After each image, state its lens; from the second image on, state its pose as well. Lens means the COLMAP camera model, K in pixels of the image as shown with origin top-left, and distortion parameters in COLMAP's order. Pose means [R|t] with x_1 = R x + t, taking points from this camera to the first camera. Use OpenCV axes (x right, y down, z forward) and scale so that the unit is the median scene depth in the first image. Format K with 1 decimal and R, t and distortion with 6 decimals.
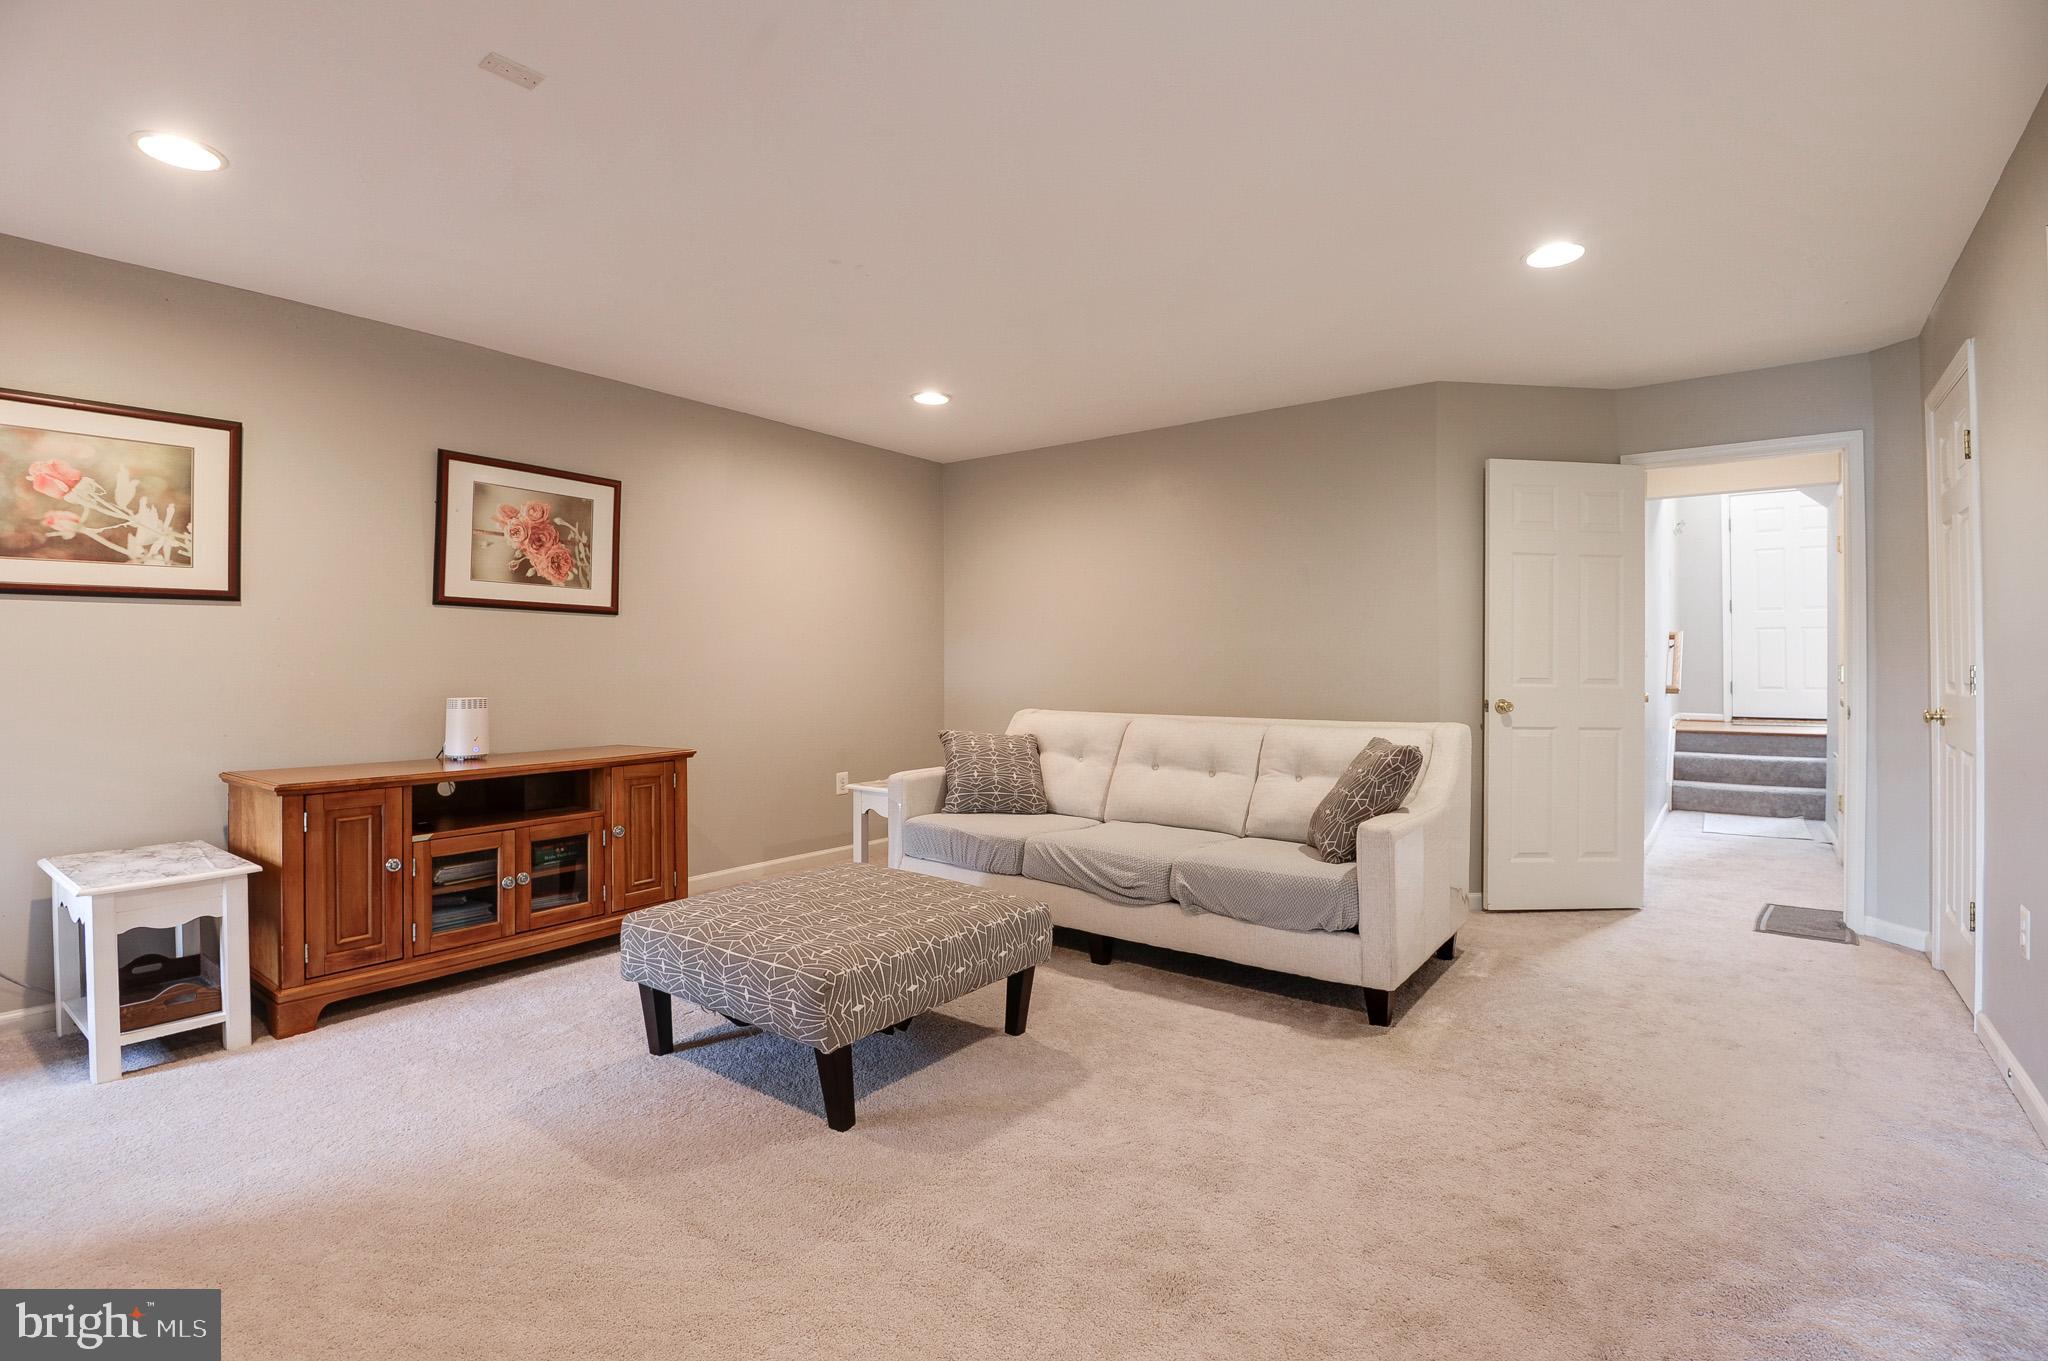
lens RADIAL K [[972.9, 0, 1020.3], [0, 972.9, 666.3], [0, 0, 1]] dist [-0.001400, -0.000106]
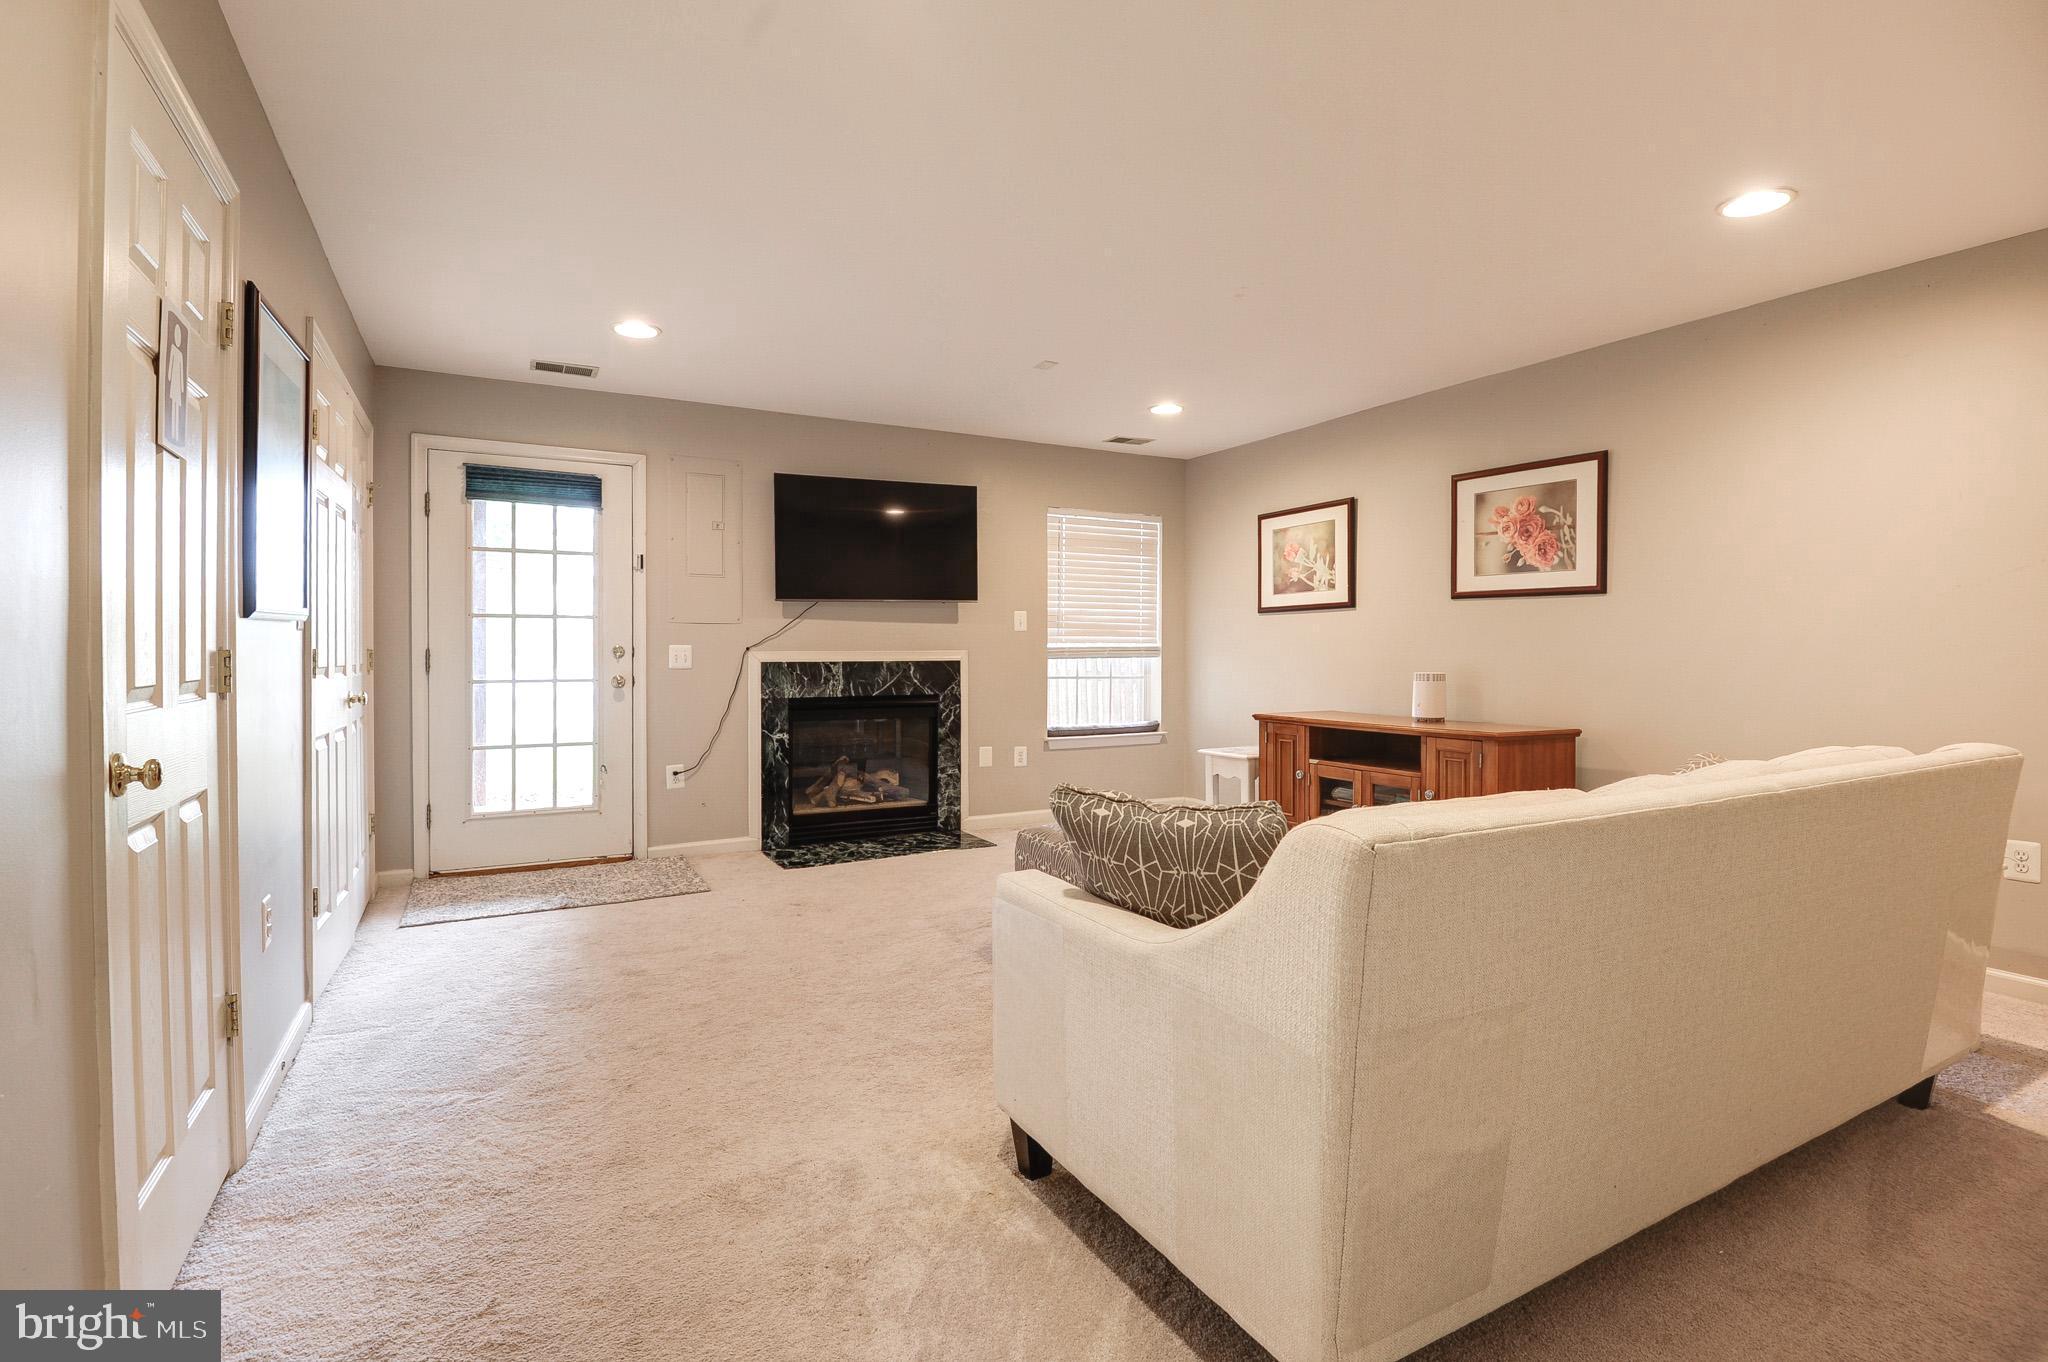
lens RADIAL K [[972.9, 0, 1020.3], [0, 972.9, 666.8], [0, 0, 1]] dist [-0.001400, -0.000106]
pose [[-0.405353, 0.014634, -0.914043, 0.737204], [-0.003472, 0.999840, 0.017547, 0.004138], [0.914154, 0.010286, -0.405237, 0.939650]]
